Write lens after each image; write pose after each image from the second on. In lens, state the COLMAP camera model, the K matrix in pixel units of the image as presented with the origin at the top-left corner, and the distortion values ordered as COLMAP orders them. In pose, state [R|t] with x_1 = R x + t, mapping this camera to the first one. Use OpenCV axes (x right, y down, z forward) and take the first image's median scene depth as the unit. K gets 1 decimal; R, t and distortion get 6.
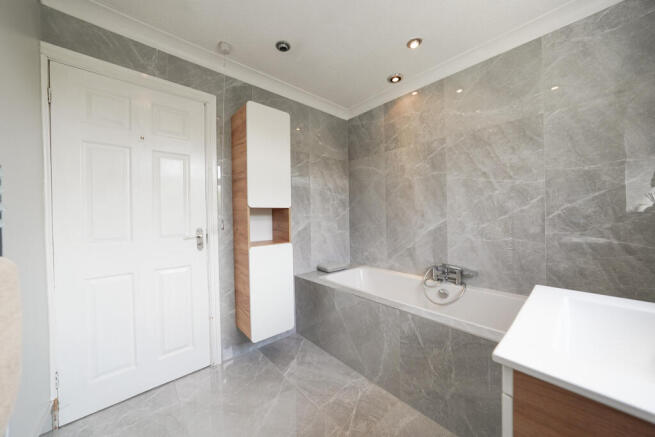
lens RADIAL K [[230.2, 0, 331.1], [0, 230.2, 214.8], [0, 0, 1]] dist [-0.036228, 0.008517]
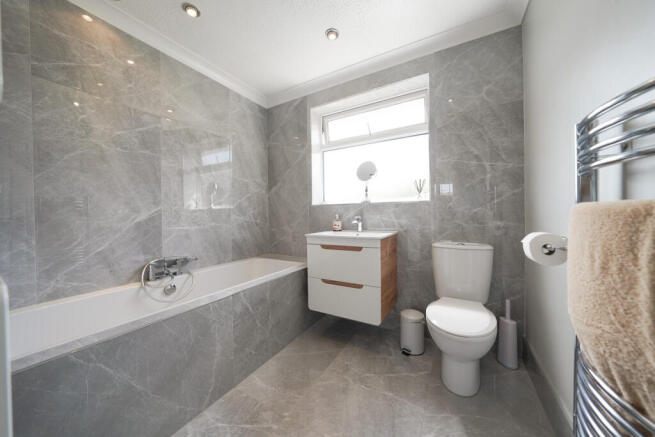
lens RADIAL K [[230.2, 0, 331.1], [0, 230.2, 214.8], [0, 0, 1]] dist [-0.036228, 0.008517]
pose [[-0.330913, 0.018512, 0.943480, -0.568529], [0.019755, 0.999724, -0.012686, 0.072270], [-0.943455, 0.014440, -0.331187, 0.683384]]
